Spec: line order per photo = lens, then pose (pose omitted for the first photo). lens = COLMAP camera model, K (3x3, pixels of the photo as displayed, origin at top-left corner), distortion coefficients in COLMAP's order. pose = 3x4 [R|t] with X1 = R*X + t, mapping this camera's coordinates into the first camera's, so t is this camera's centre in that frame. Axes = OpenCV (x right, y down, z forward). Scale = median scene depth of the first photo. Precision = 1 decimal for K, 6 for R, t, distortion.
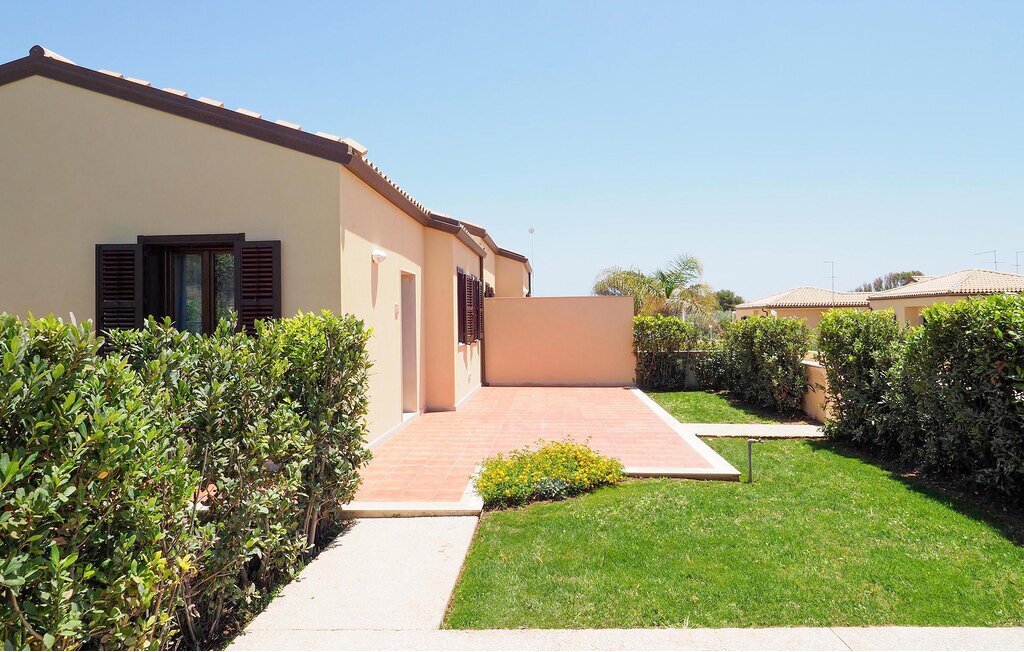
lens RADIAL K [[638.5, 0, 510.3], [0, 638.5, 321.0], [0, 0, 1]] dist [0.005624, -0.000494]
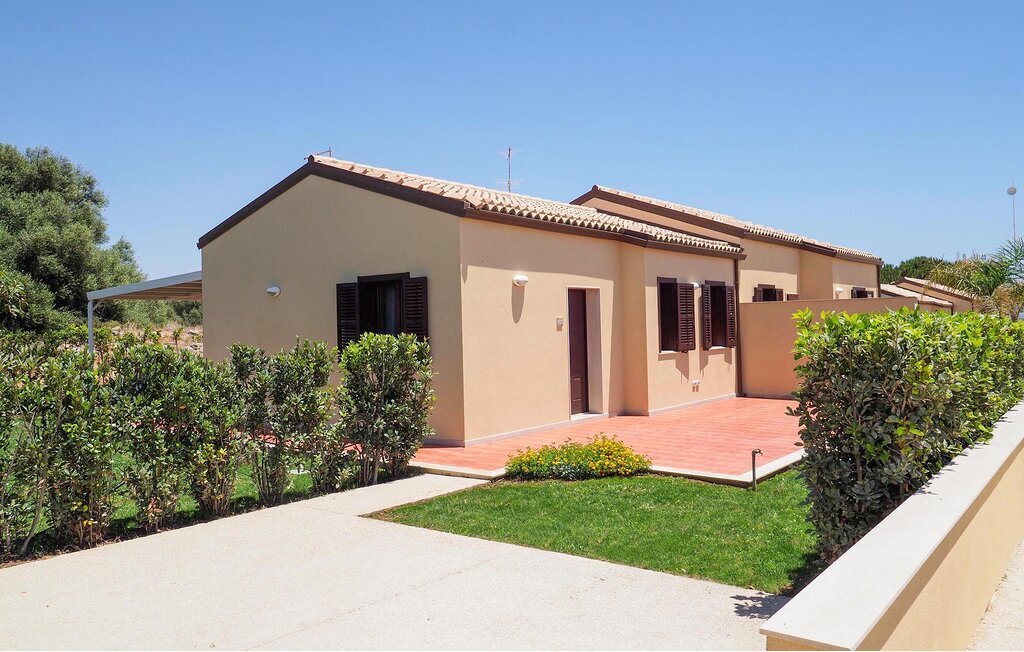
lens RADIAL K [[748.3, 0, 510.6], [0, 748.3, 328.8], [0, 0, 1]] dist [0.012563, 0.000629]
pose [[0.830103, 0.000380, -0.557610, 0.673521], [0.007508, 0.999901, 0.011859, -0.030837], [0.557559, -0.014031, 0.830018, -0.236546]]
